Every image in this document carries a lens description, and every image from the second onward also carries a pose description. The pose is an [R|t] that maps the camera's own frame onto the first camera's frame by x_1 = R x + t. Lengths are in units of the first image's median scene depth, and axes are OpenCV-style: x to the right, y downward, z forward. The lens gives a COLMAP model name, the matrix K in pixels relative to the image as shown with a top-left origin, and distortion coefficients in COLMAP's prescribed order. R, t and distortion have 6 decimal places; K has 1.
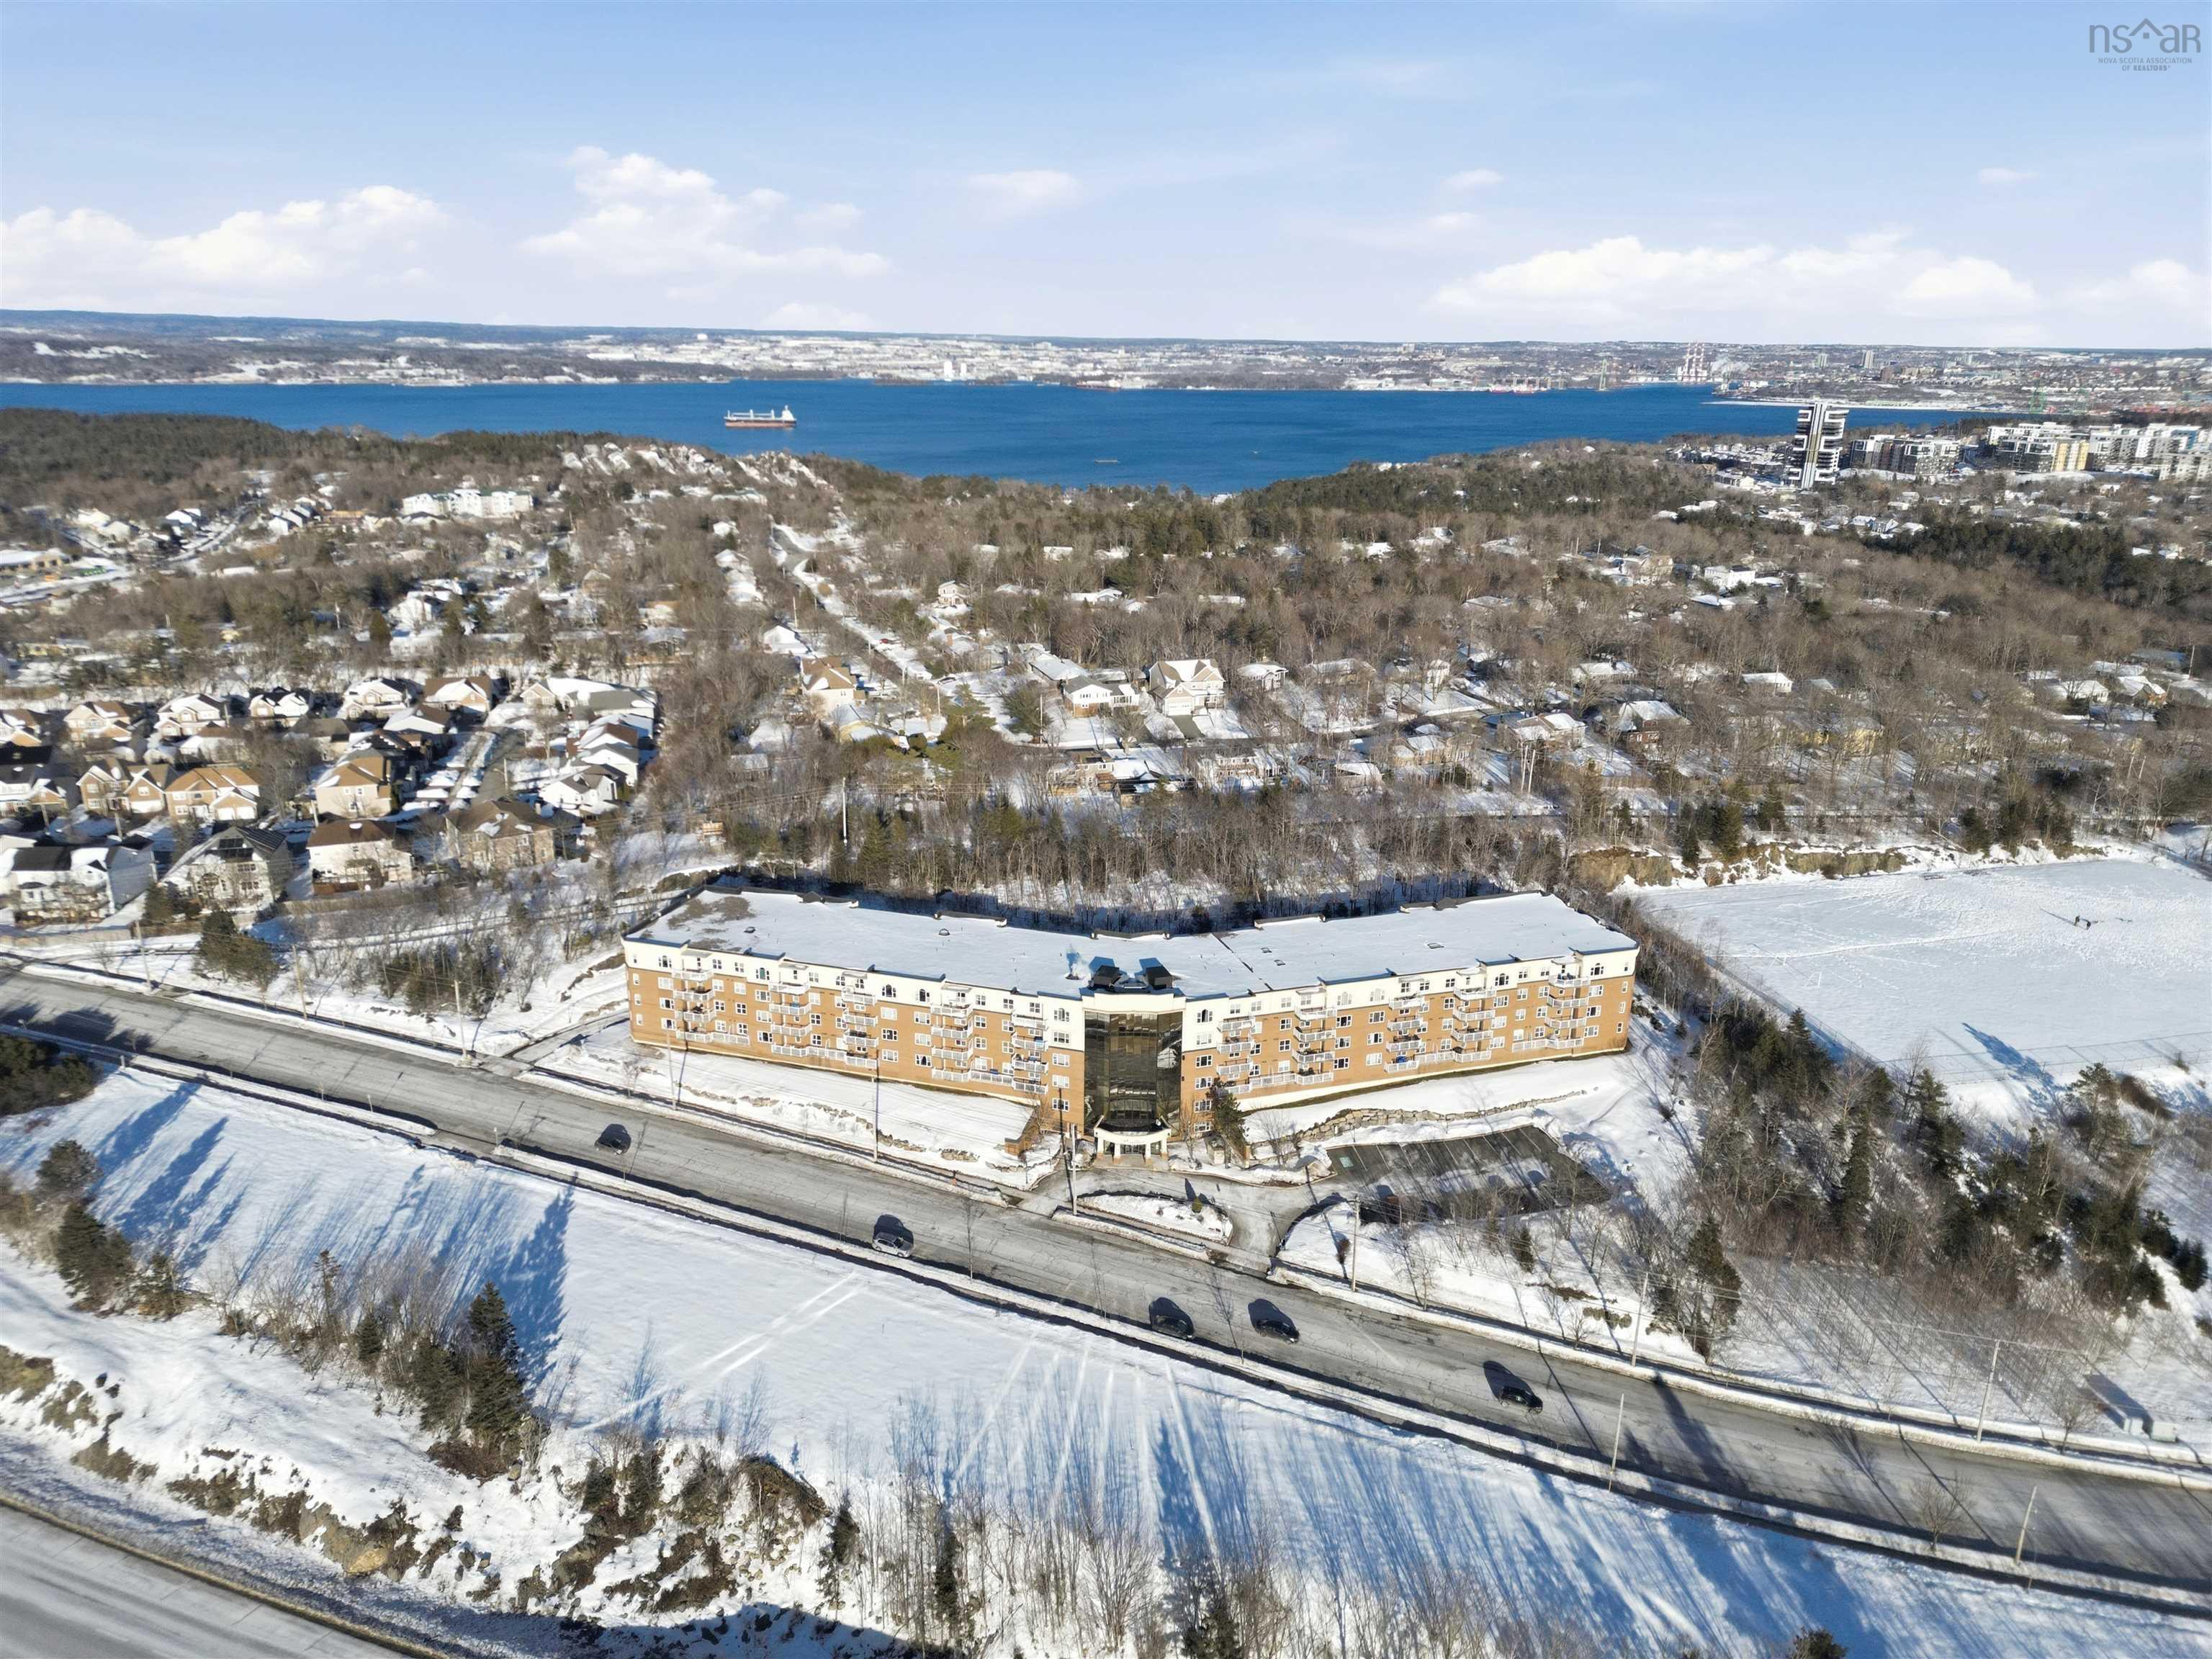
lens RADIAL K [[1513.3, 0, 1106.0], [0, 1513.3, 829.5], [0, 0, 1]] dist [0.072181, -0.059797]
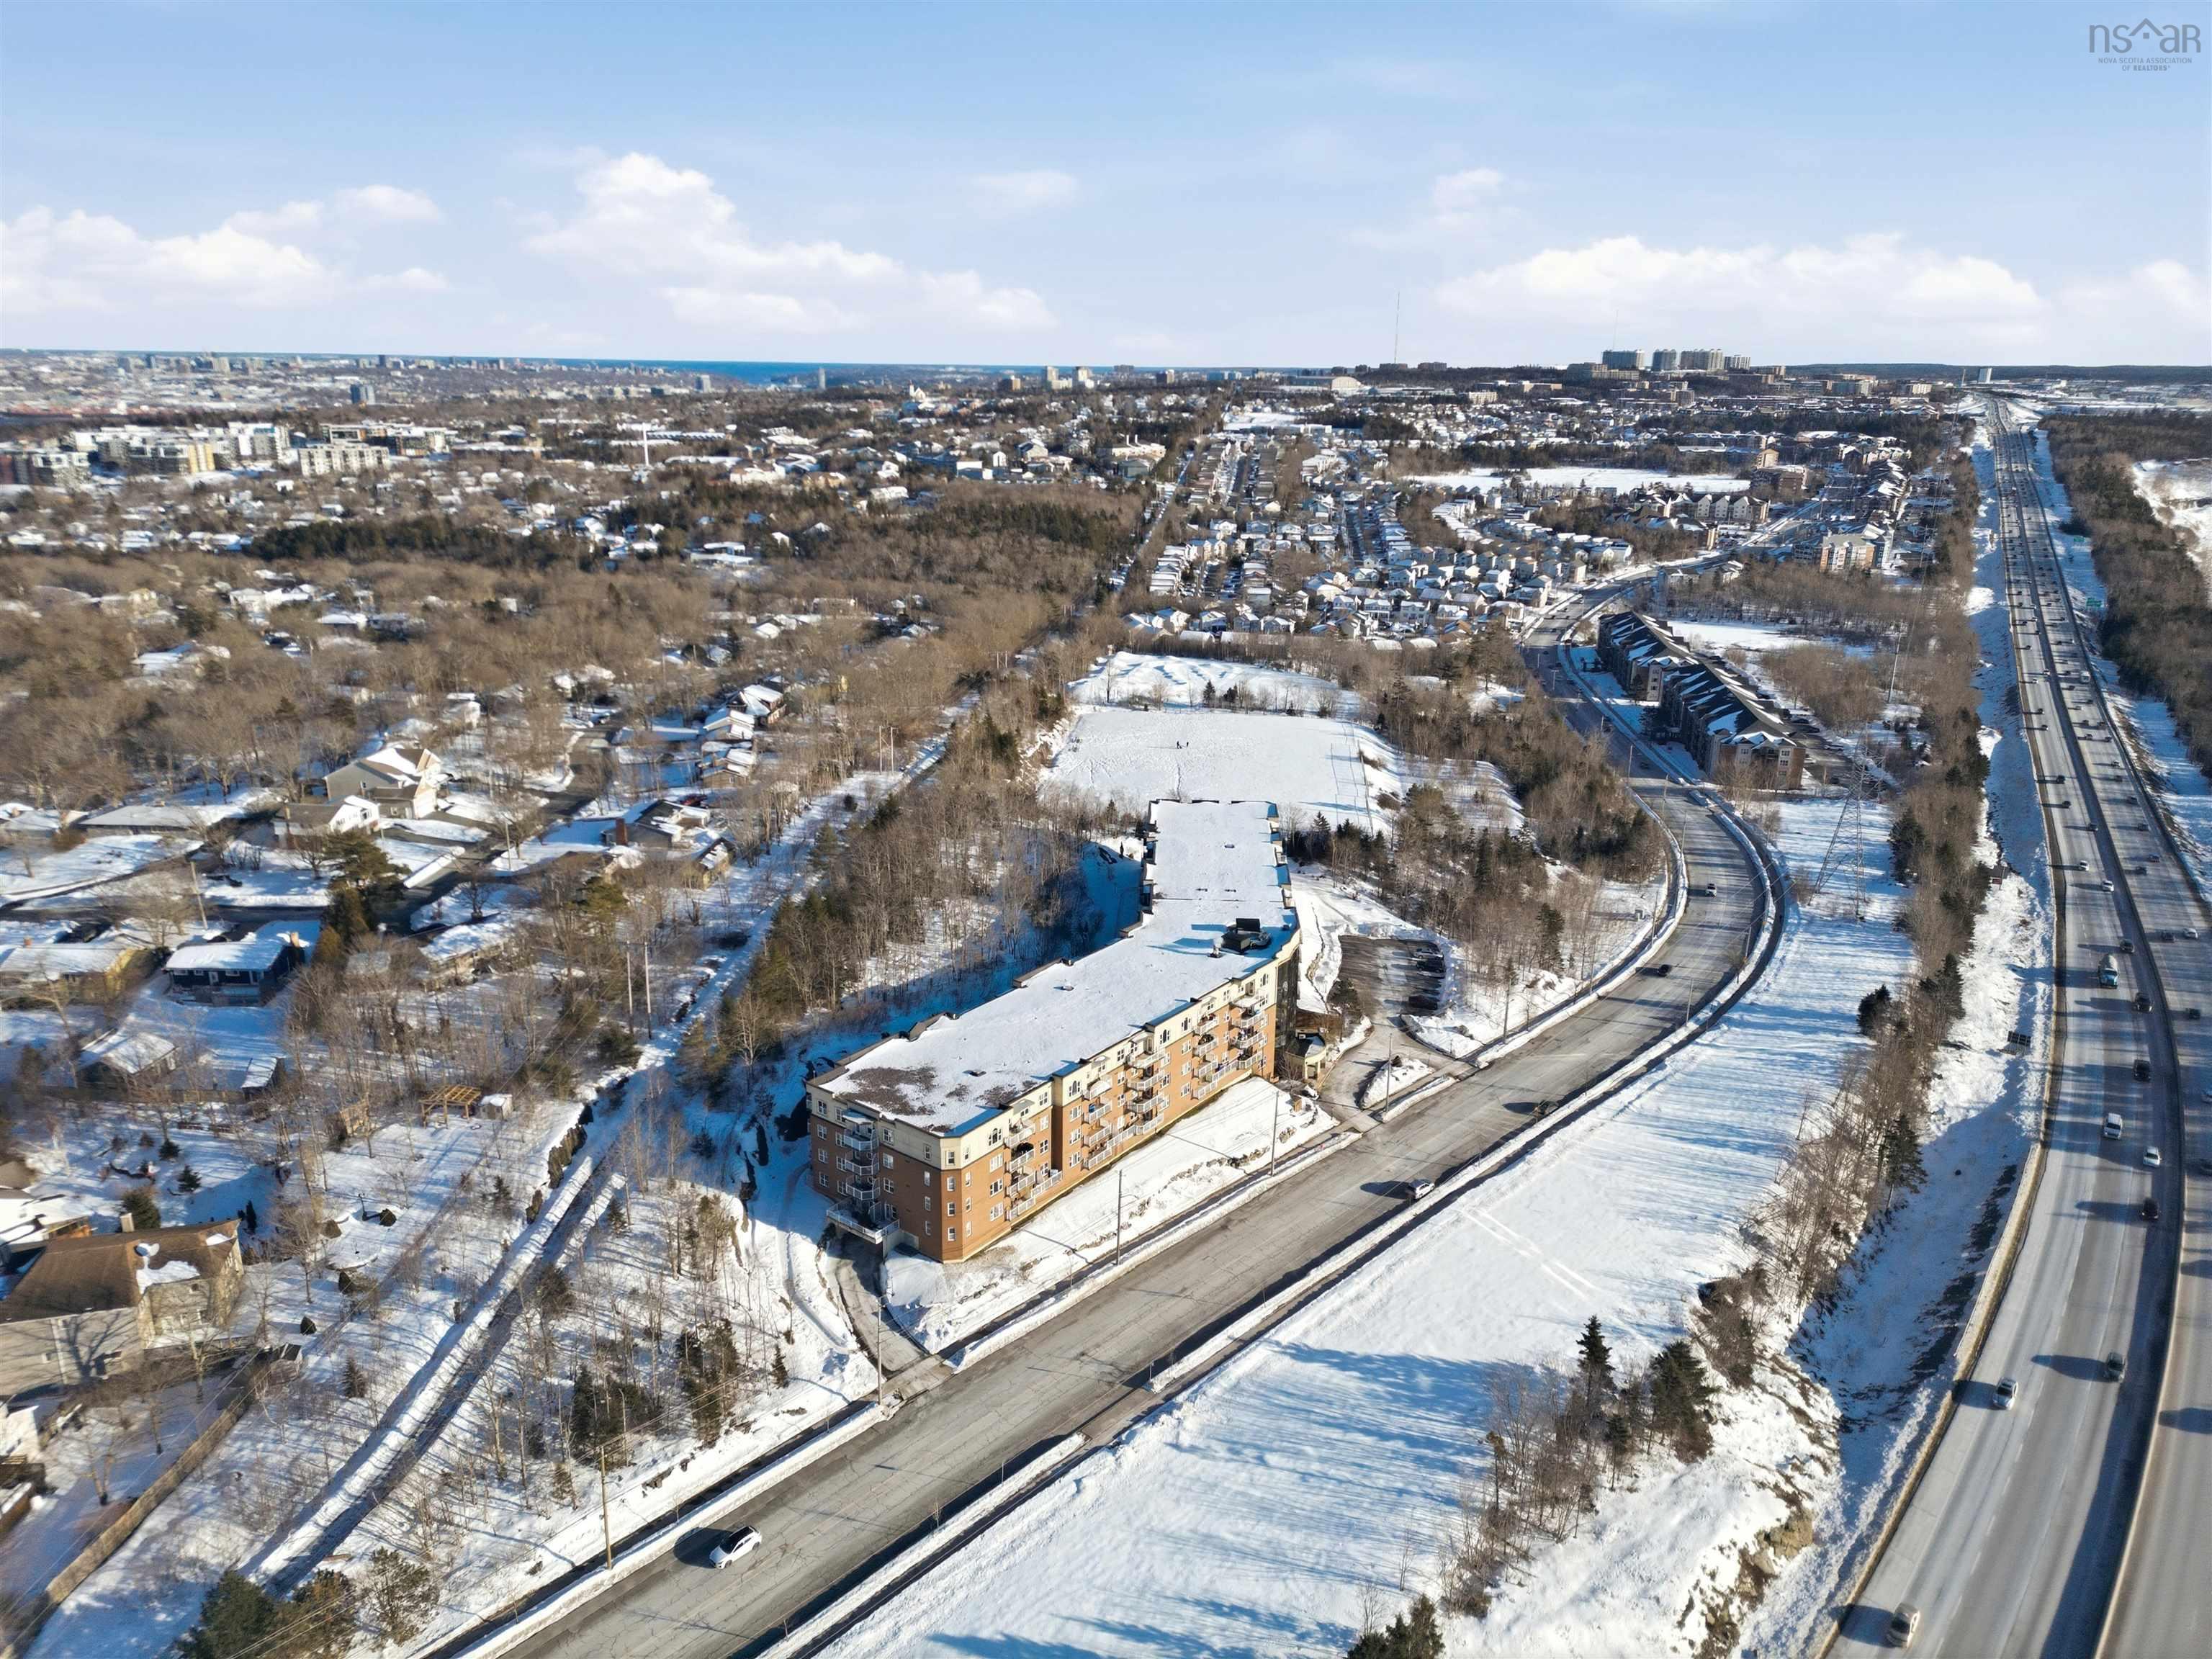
lens RADIAL K [[1513.3, 0, 1106.0], [0, 1513.3, 829.5], [0, 0, 1]] dist [0.072181, -0.059797]
pose [[0.353697, -0.282708, 0.891613, -1.024090], [0.282418, 0.941019, 0.186340, -0.219047], [-0.891705, 0.185900, 0.412678, 0.630686]]
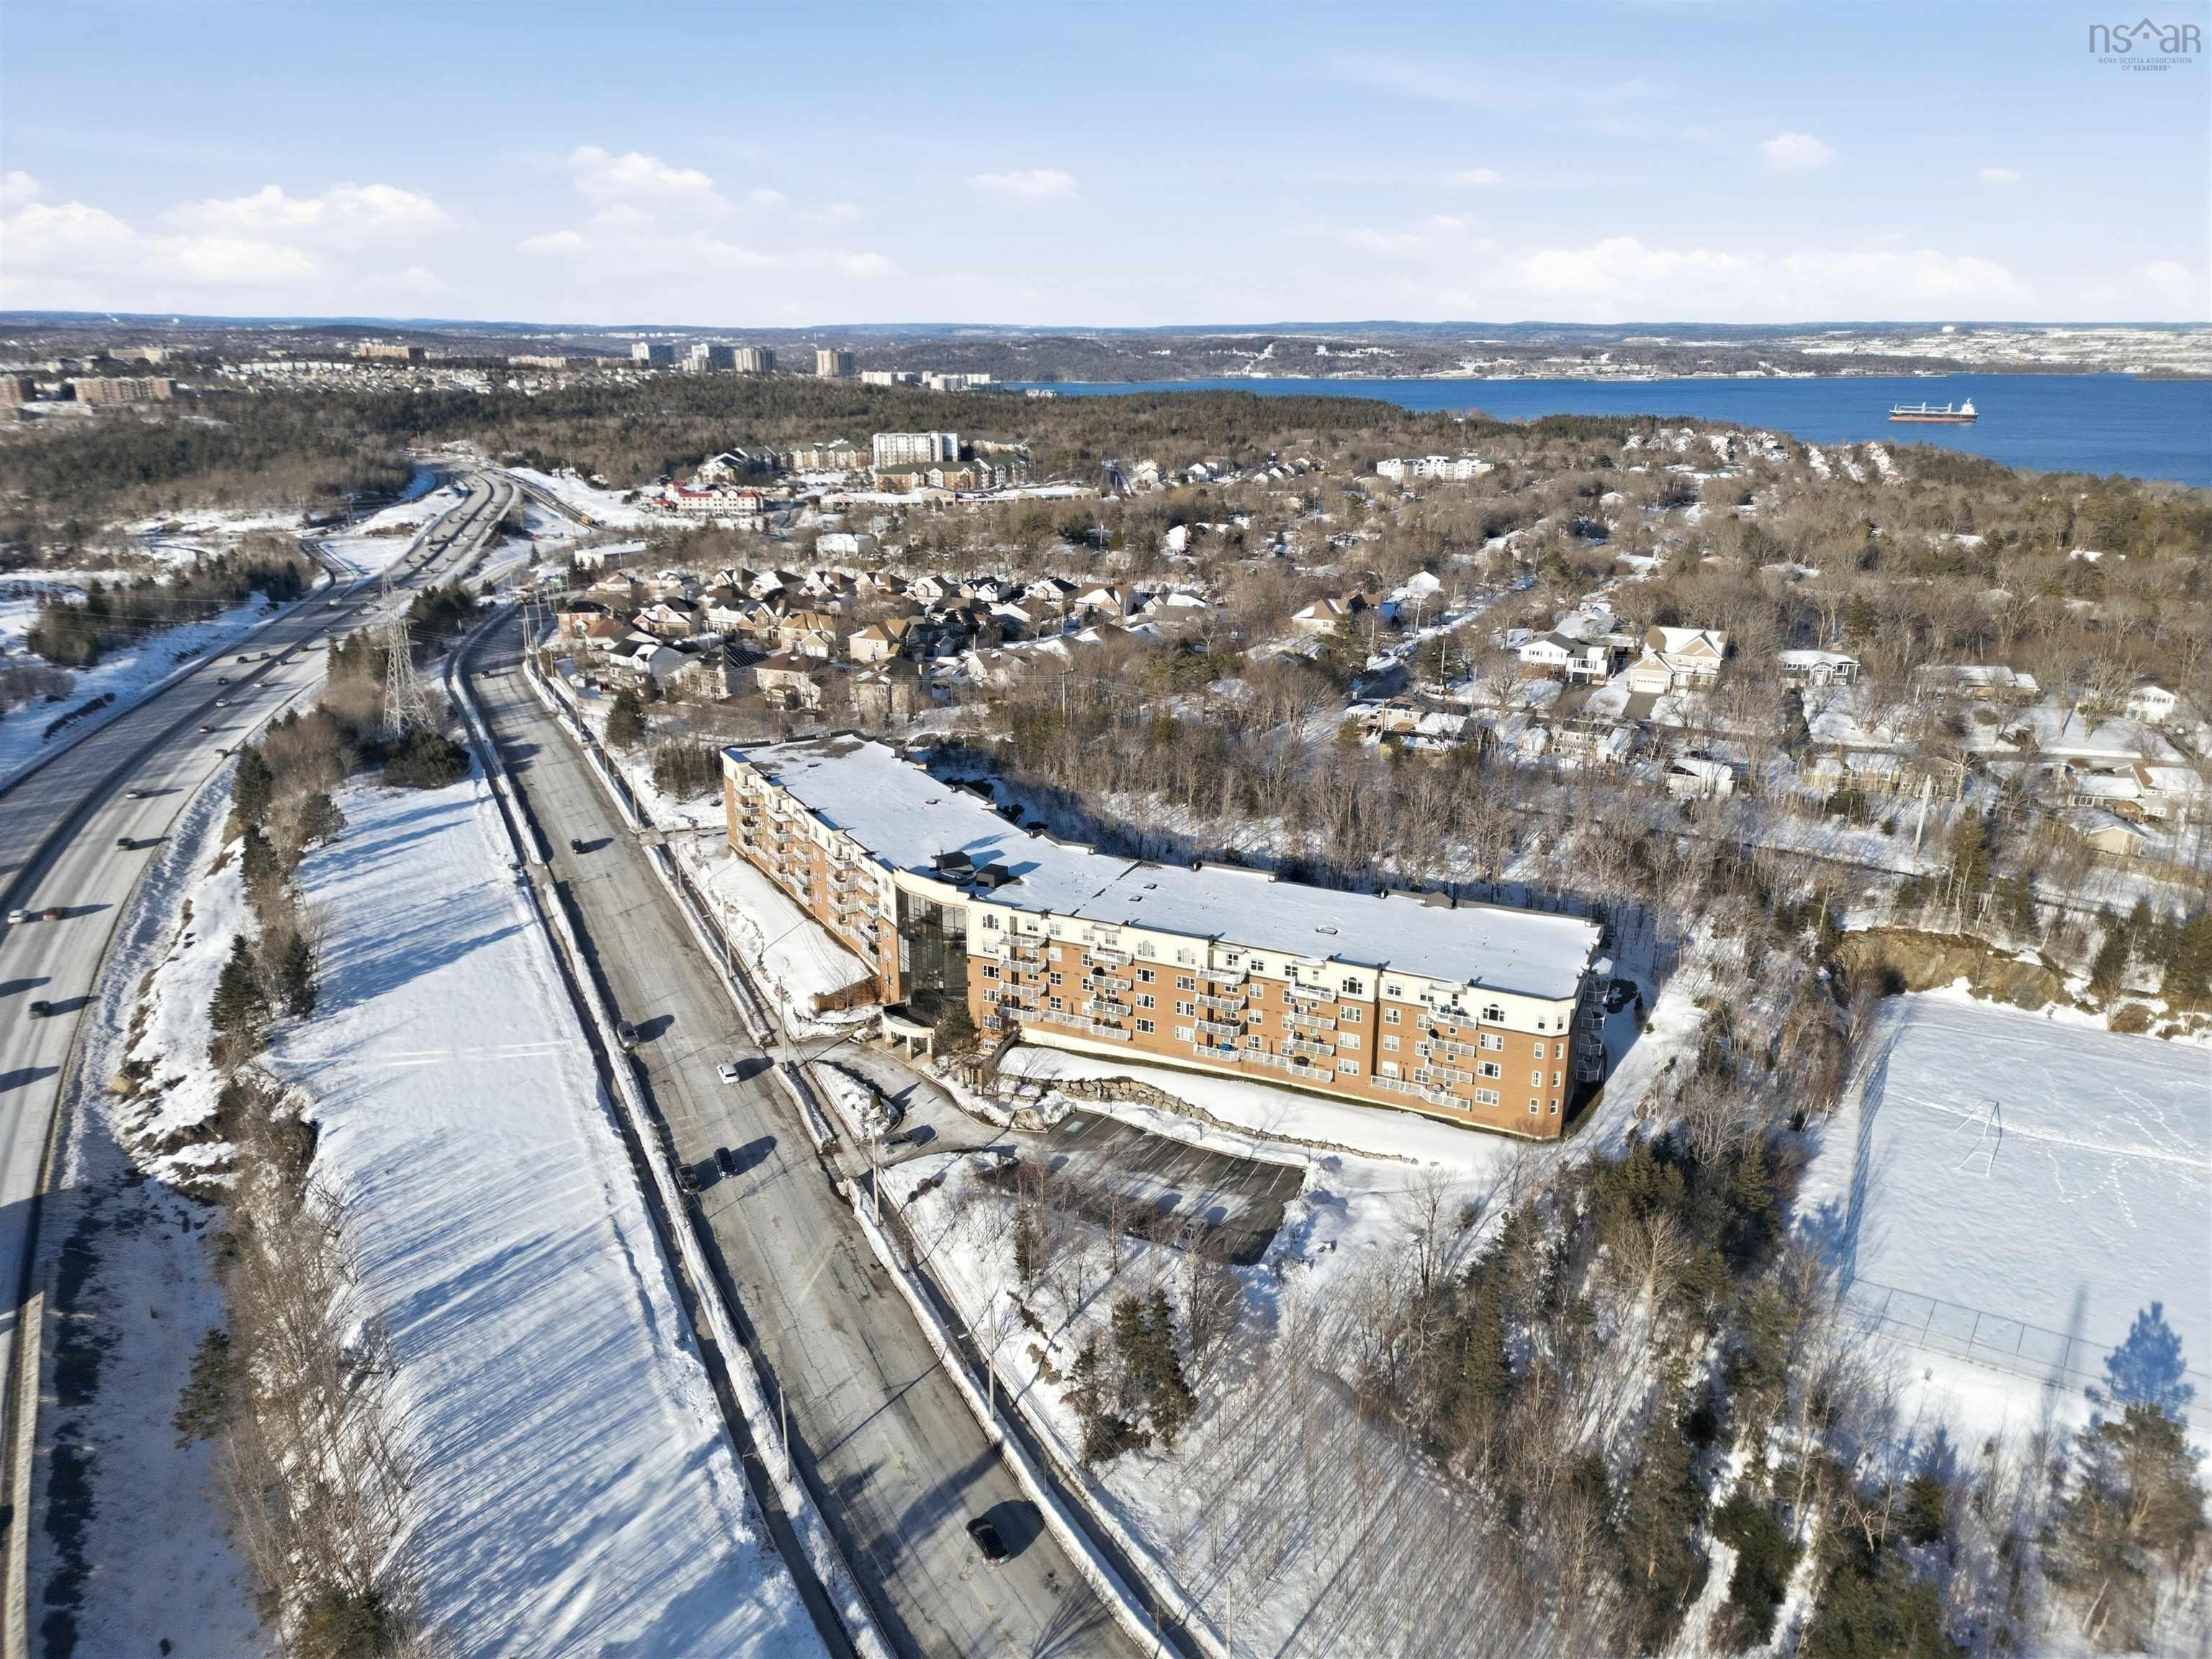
lens RADIAL K [[1513.3, 0, 1106.0], [0, 1513.3, 829.5], [0, 0, 1]] dist [0.072181, -0.059797]
pose [[0.746190, 0.200545, -0.634809, 0.683553], [-0.200037, 0.977026, 0.073521, -0.011041], [0.634969, 0.072125, 0.769163, 0.344974]]
